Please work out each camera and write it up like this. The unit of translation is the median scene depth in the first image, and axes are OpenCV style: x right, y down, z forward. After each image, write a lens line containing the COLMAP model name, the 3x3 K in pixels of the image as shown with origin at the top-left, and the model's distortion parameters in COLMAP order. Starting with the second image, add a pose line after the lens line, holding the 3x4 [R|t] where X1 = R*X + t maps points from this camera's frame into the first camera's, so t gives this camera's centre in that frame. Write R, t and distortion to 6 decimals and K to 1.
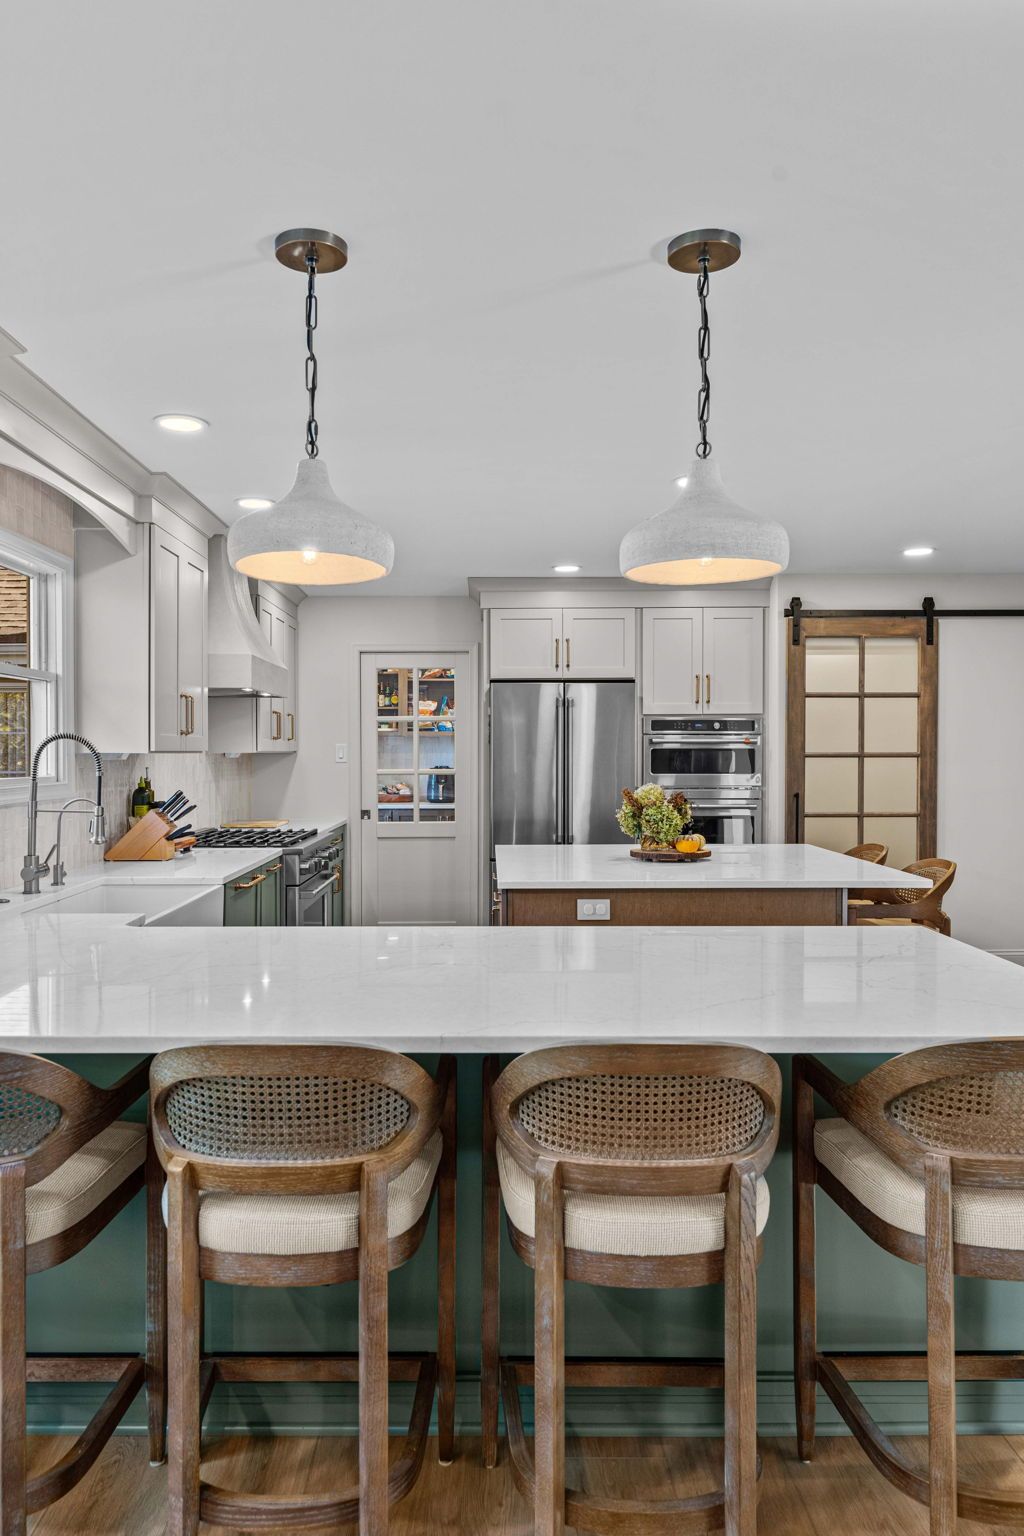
lens RADIAL K [[1022.3, 0, 493.1], [0, 1022.3, 766.3], [0, 0, 1]] dist [0.000630, -0.001116]
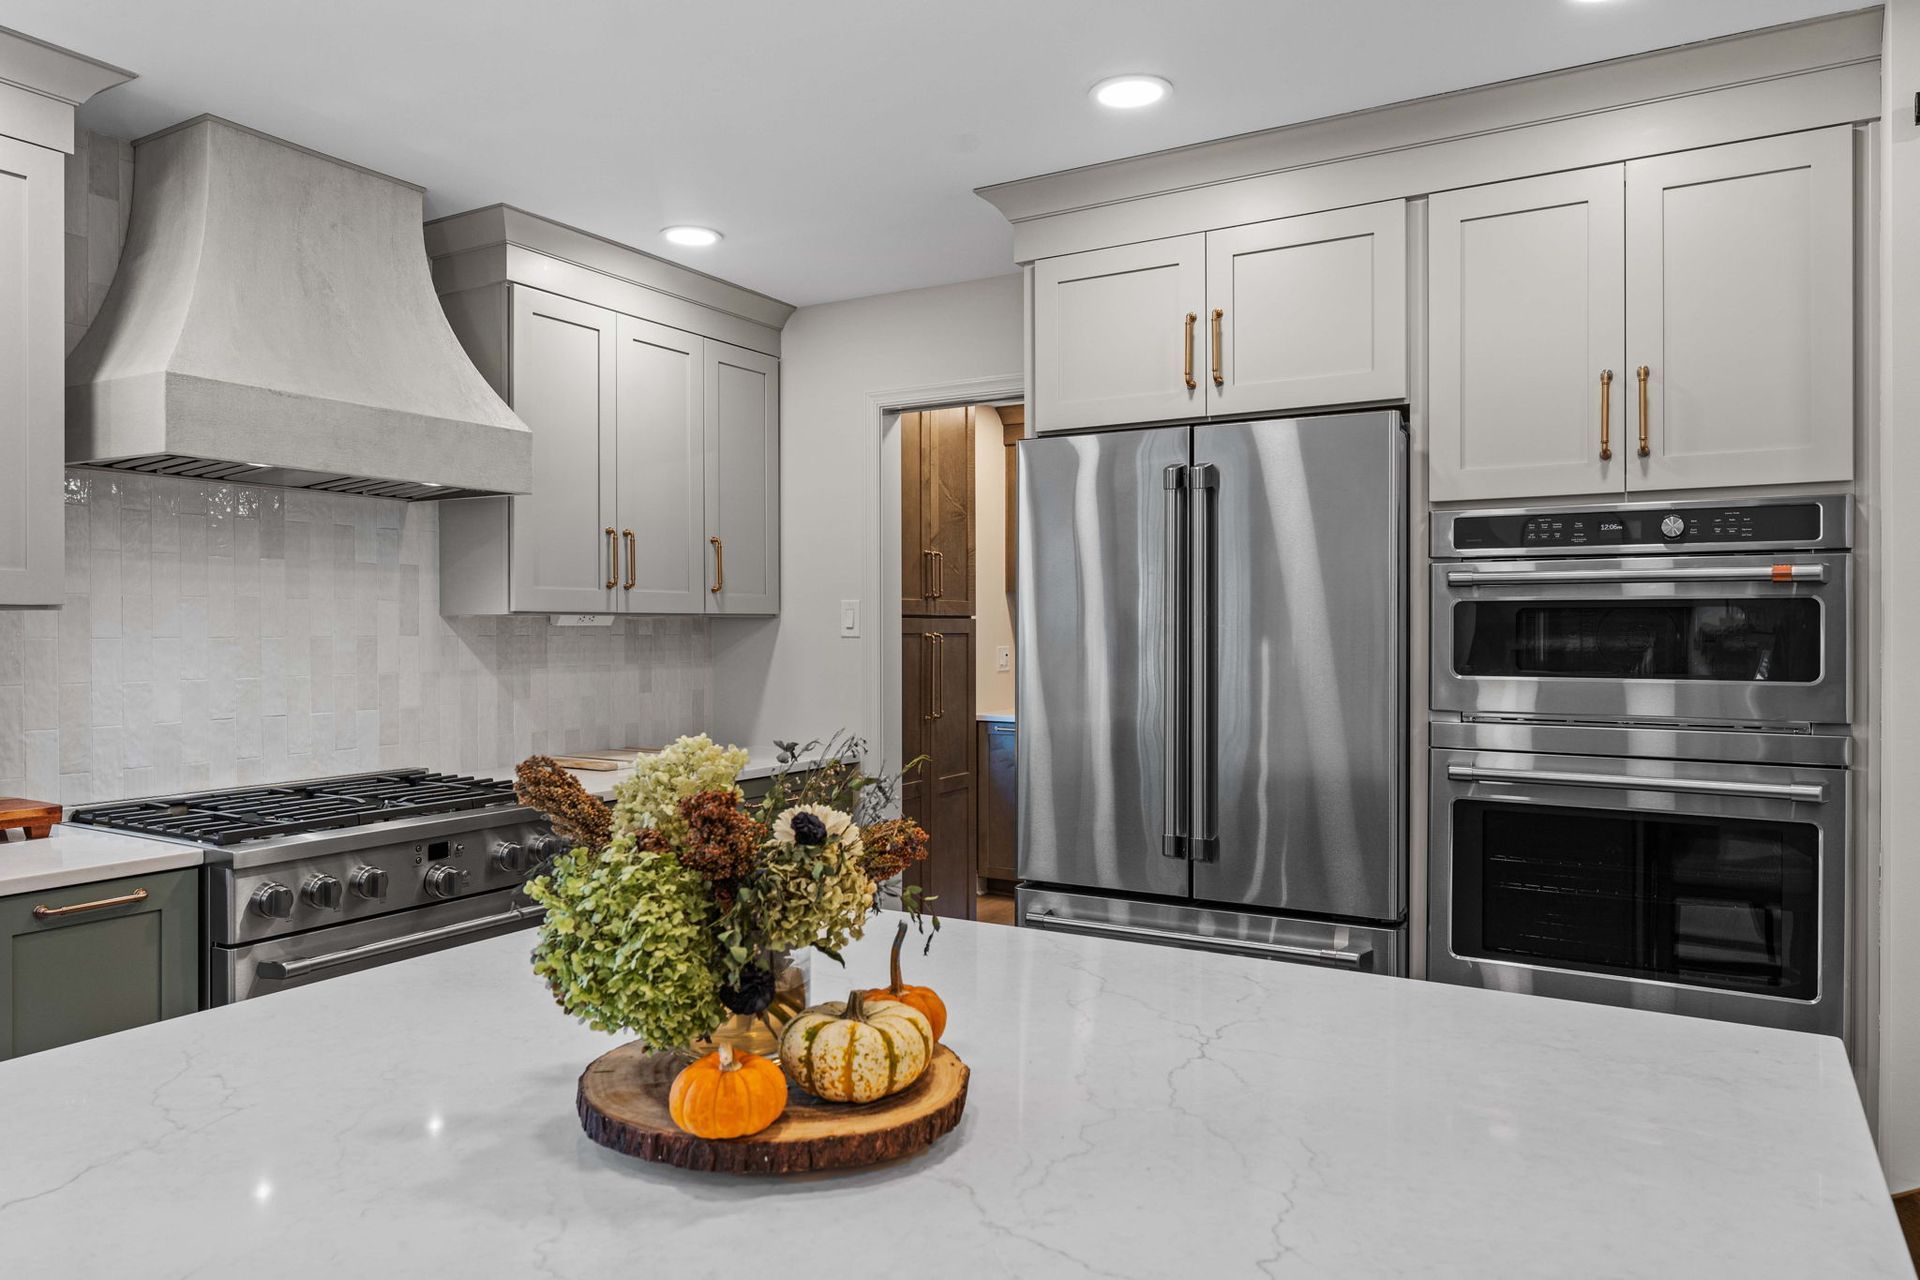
lens RADIAL K [[1270.8, 0, 956.6], [0, 1270.8, 636.7], [0, 0, 1]] dist [0.001697, -0.000581]
pose [[0.858812, 0.005696, -0.512259, 0.236894], [-0.008788, 0.999955, -0.003614, -0.002506], [0.512215, 0.007606, 0.858824, 0.567730]]
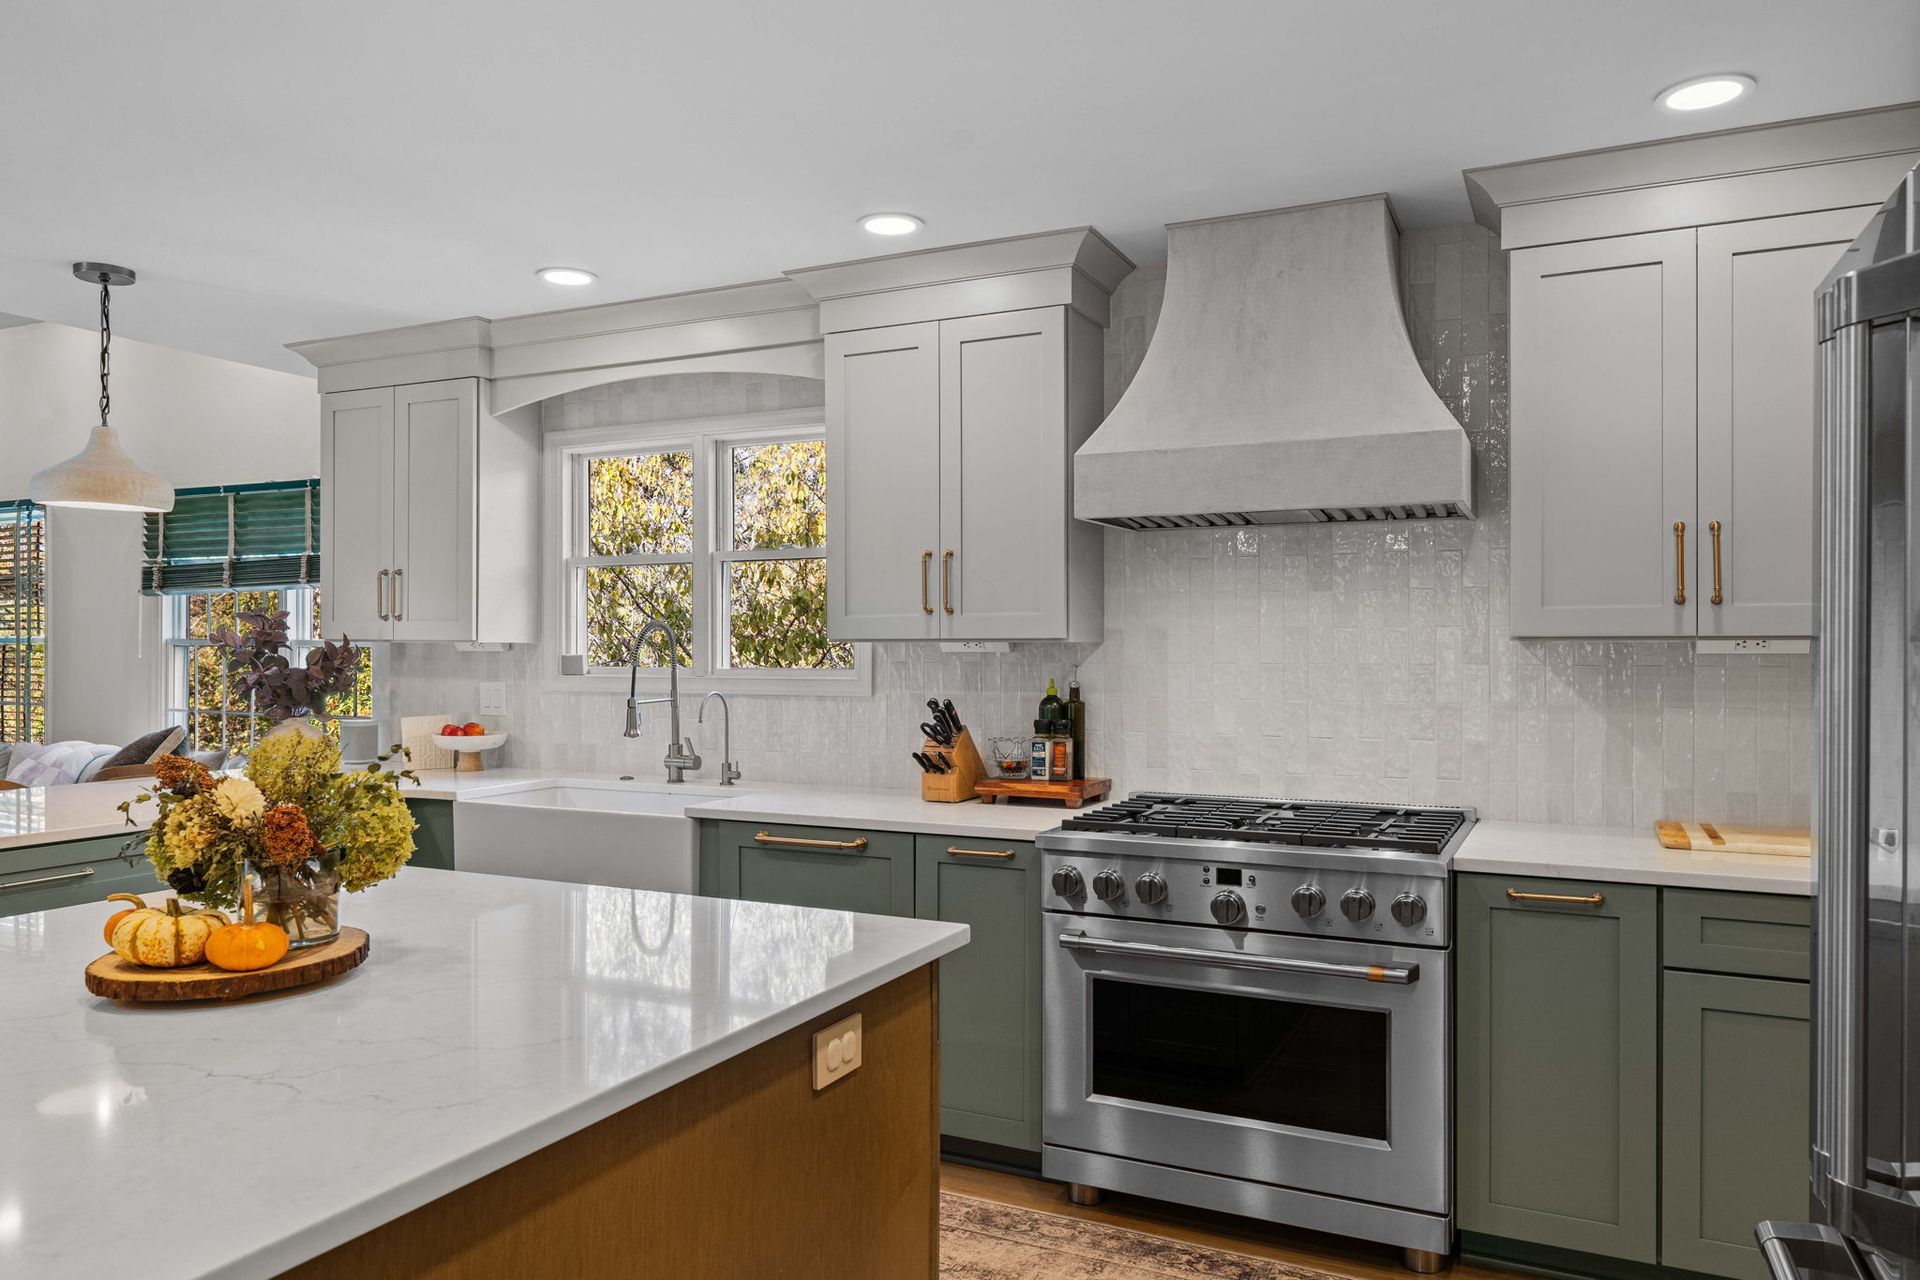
lens RADIAL K [[1285.6, 0, 957.6], [0, 1285.6, 649.0], [0, 0, 1]] dist [0.002027, 0.000175]
pose [[-0.433760, 0.001353, -0.901027, 0.305784], [-0.012281, 0.999897, 0.007414, -0.010399], [0.900945, 0.014281, -0.433699, 0.969753]]
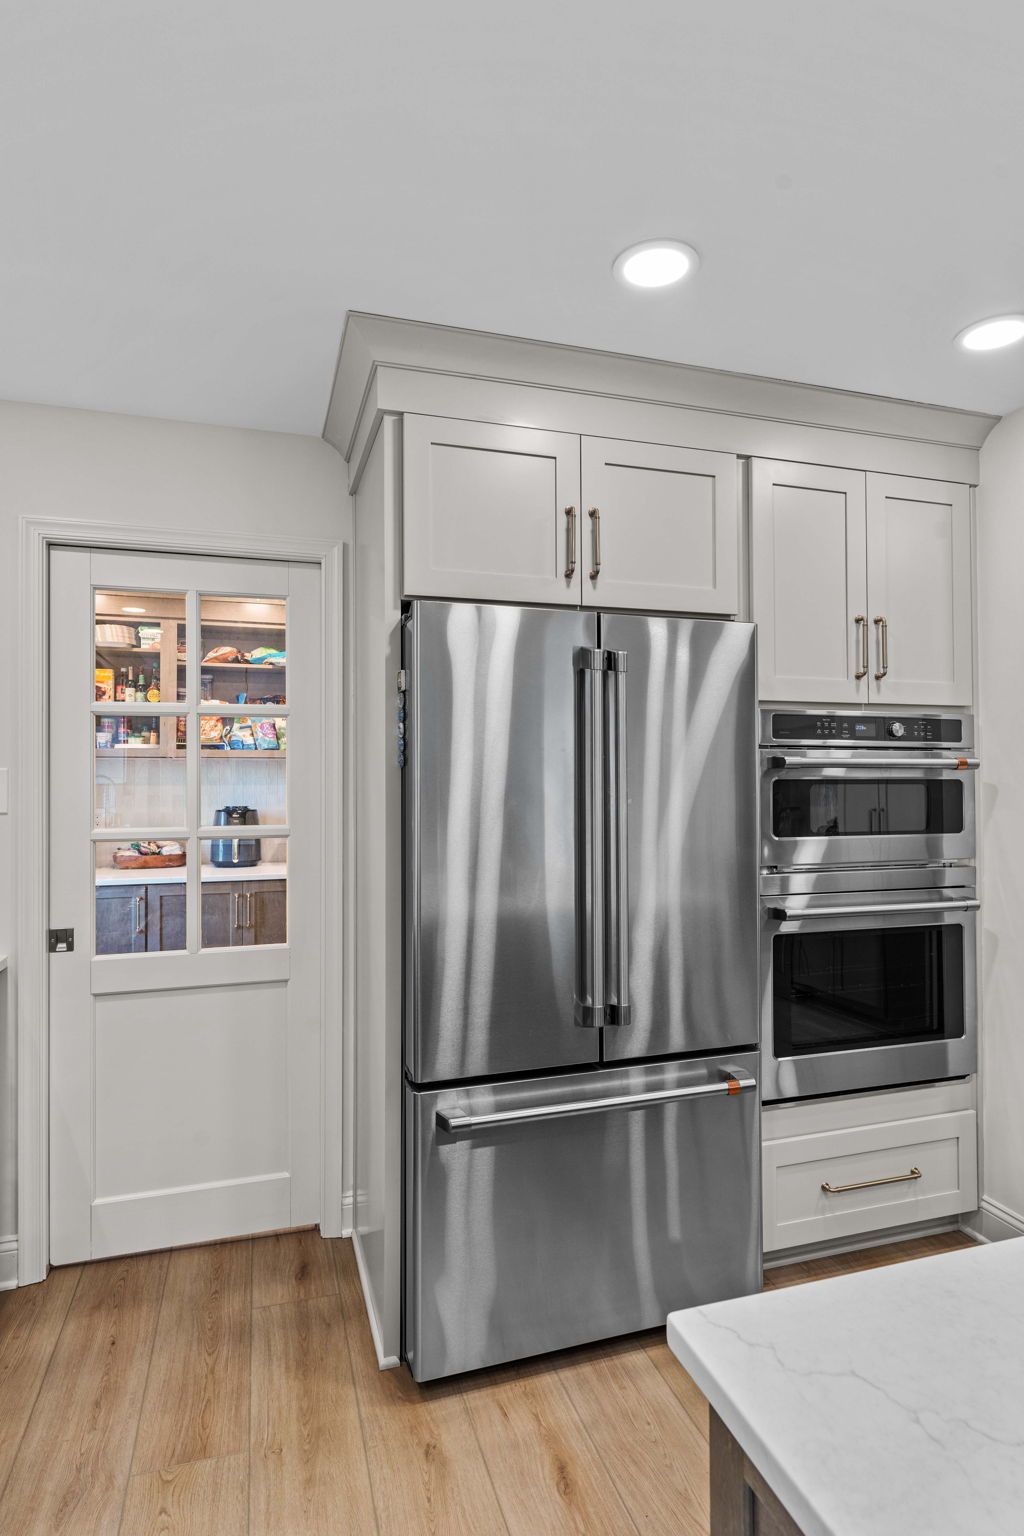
lens RADIAL K [[828.6, 0, 519.1], [0, 828.6, 770.4], [0, 0, 1]] dist [-0.002298, -0.002148]
pose [[0.954927, 0.003117, 0.296824, -0.054338], [0.004368, 0.999689, -0.024551, -0.013305], [-0.296808, 0.024741, 0.954617, 0.717326]]
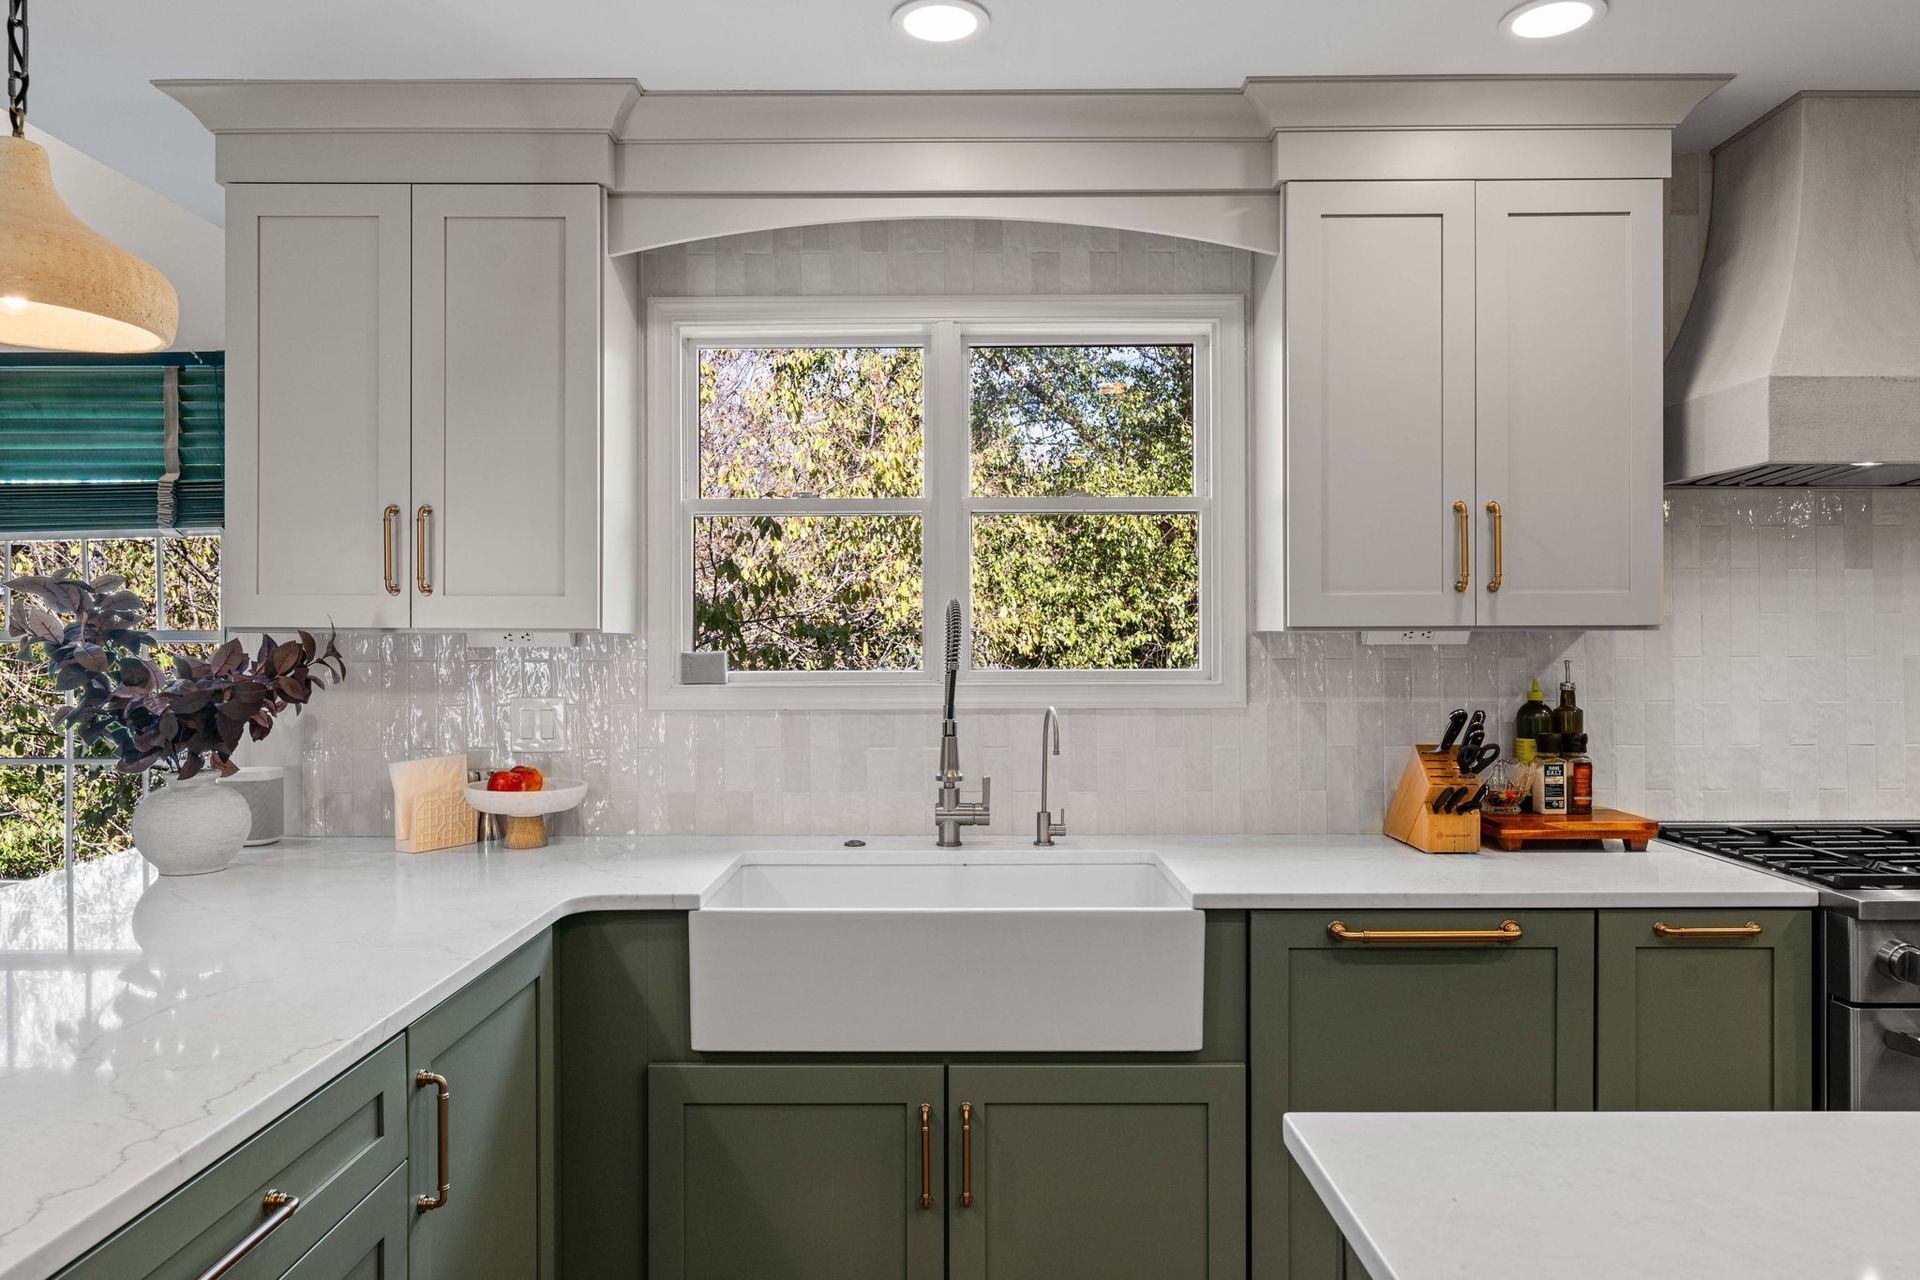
lens RADIAL K [[1270.8, 0, 956.6], [0, 1270.8, 636.7], [0, 0, 1]] dist [0.001697, -0.000581]
pose [[-0.007031, -0.001123, -0.999975, 0.197150], [-0.010441, 0.999945, -0.001050, -0.004947], [0.999921, 0.010433, -0.007042, 0.544936]]
